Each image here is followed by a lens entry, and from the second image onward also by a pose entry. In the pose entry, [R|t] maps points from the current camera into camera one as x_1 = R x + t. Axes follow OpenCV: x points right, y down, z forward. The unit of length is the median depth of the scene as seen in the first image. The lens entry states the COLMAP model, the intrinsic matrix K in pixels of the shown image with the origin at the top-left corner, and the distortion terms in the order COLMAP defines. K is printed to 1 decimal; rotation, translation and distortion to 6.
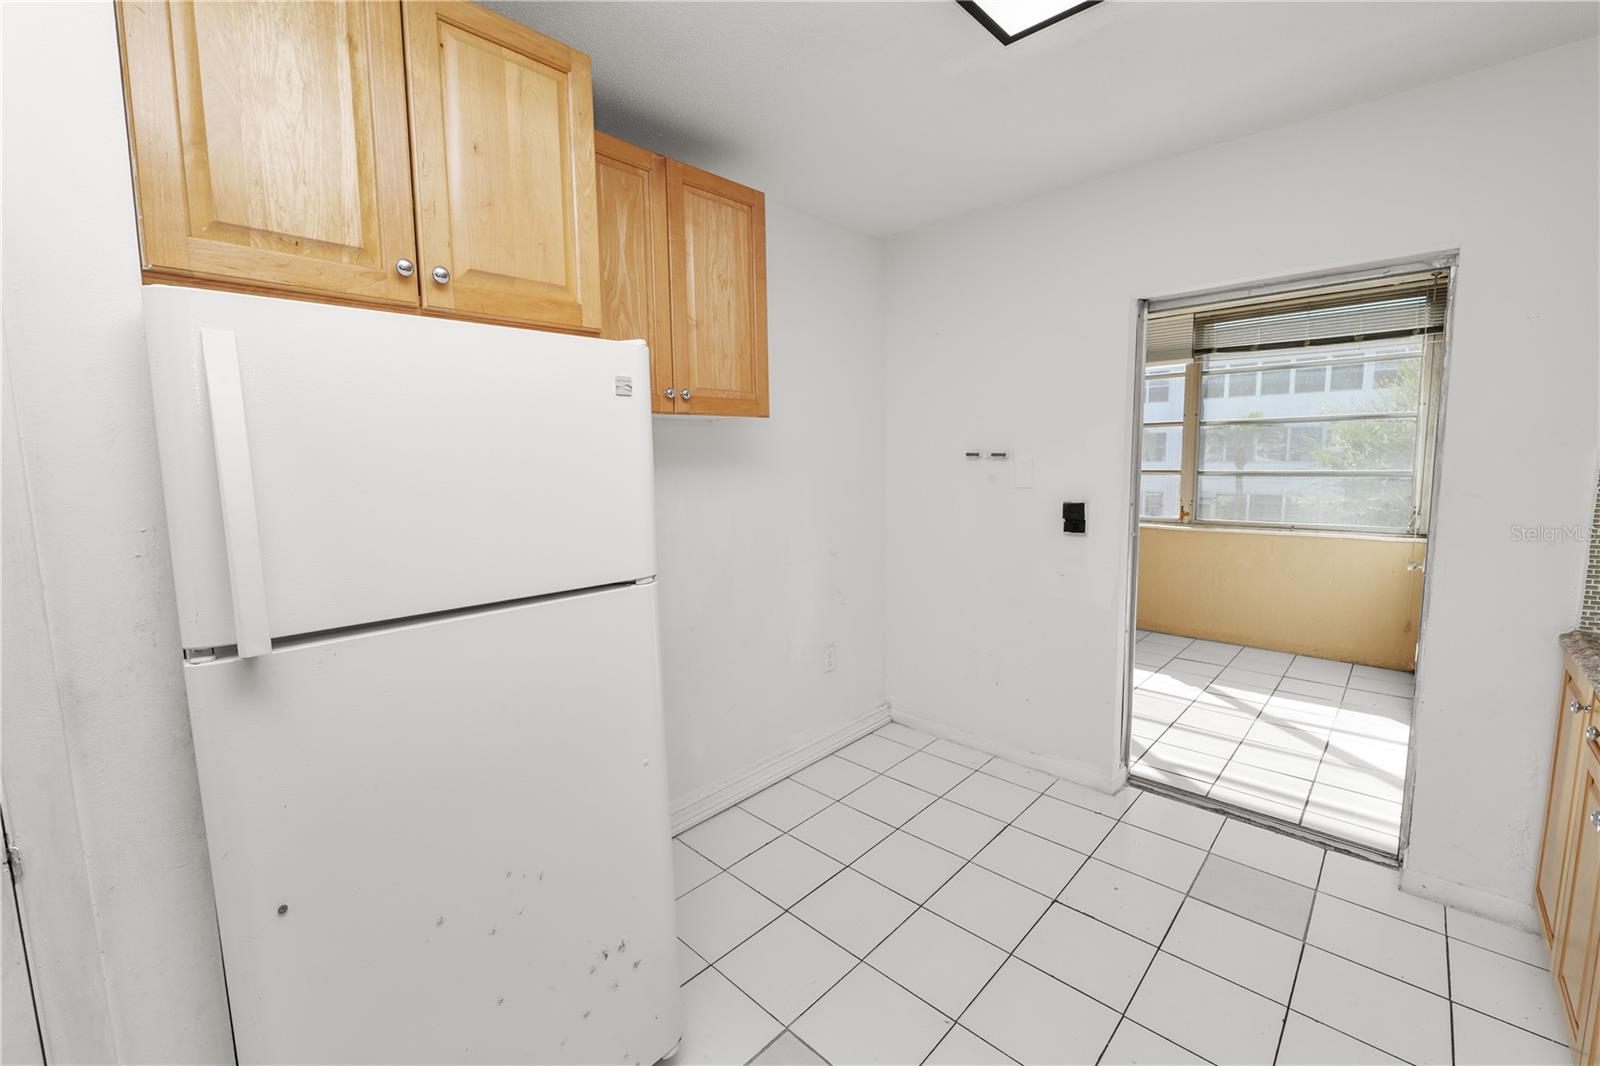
lens RADIAL K [[651.9, 0, 800.0], [0, 651.9, 527.8], [0, 0, 1]] dist [-0.012870, 0.000711]
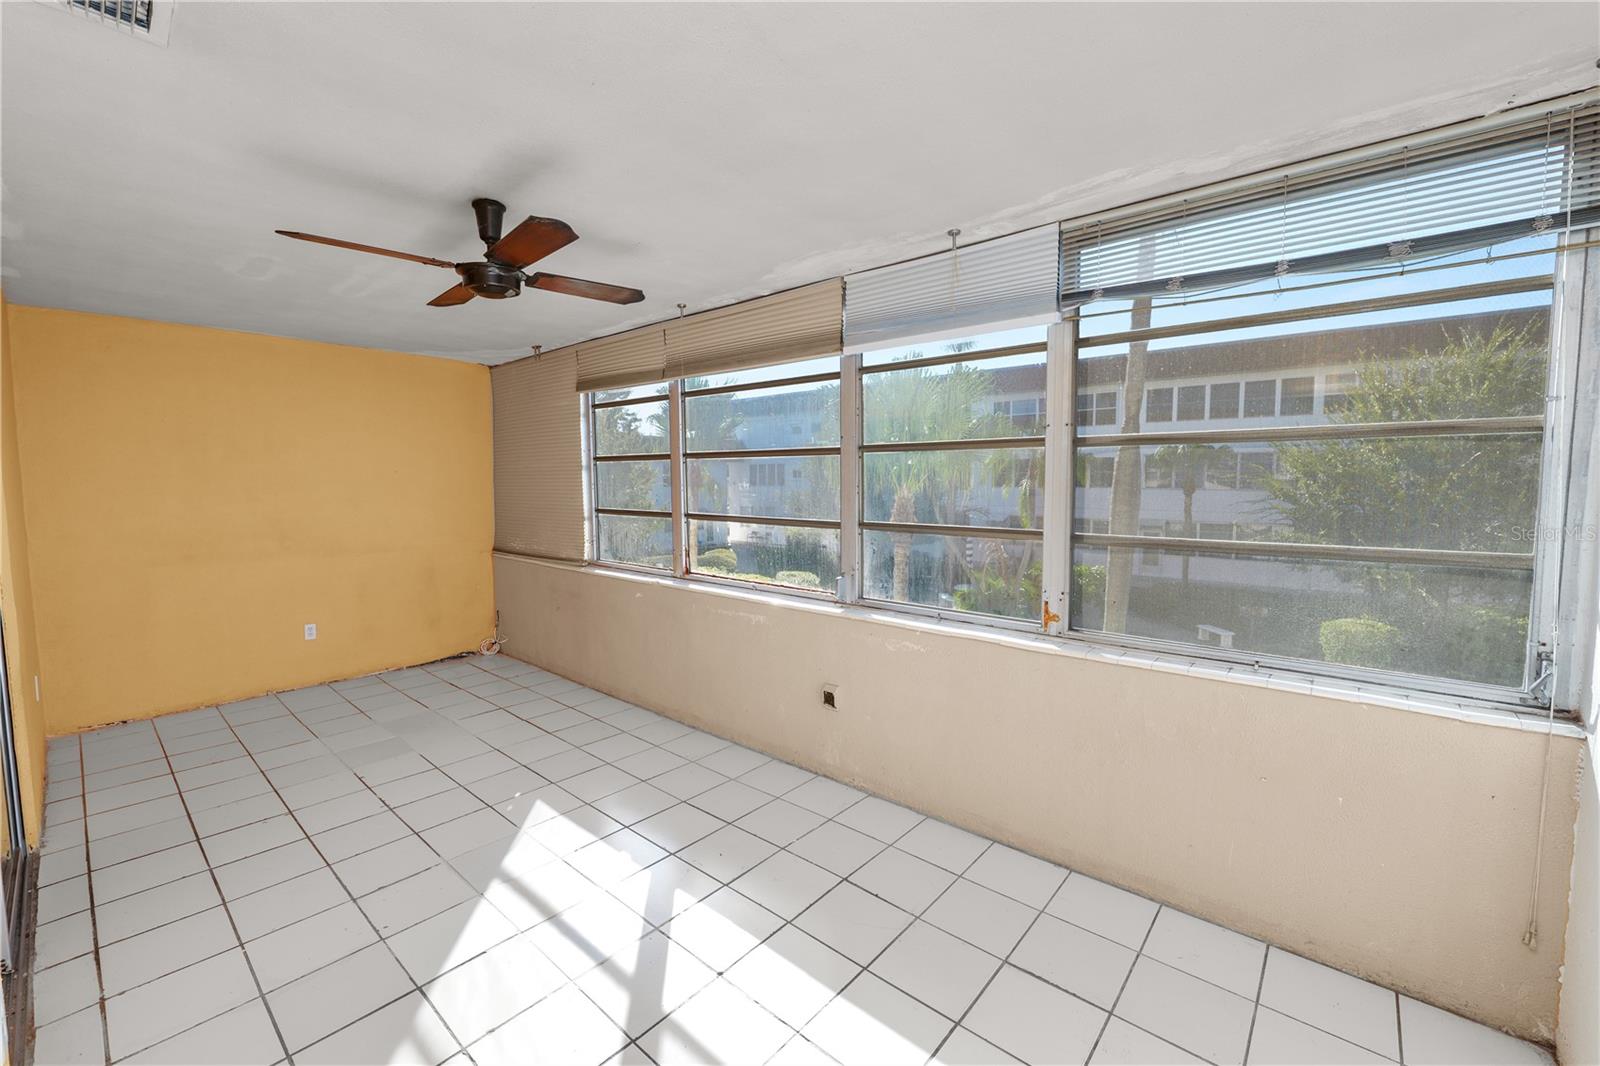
lens RADIAL K [[651.9, 0, 800.0], [0, 651.9, 527.8], [0, 0, 1]] dist [-0.012870, 0.000711]
pose [[0.998608, 0.006540, 0.052339, 0.557964], [-0.004866, 0.999474, -0.032049, -0.113364], [-0.052521, 0.031750, 0.998115, 0.753025]]
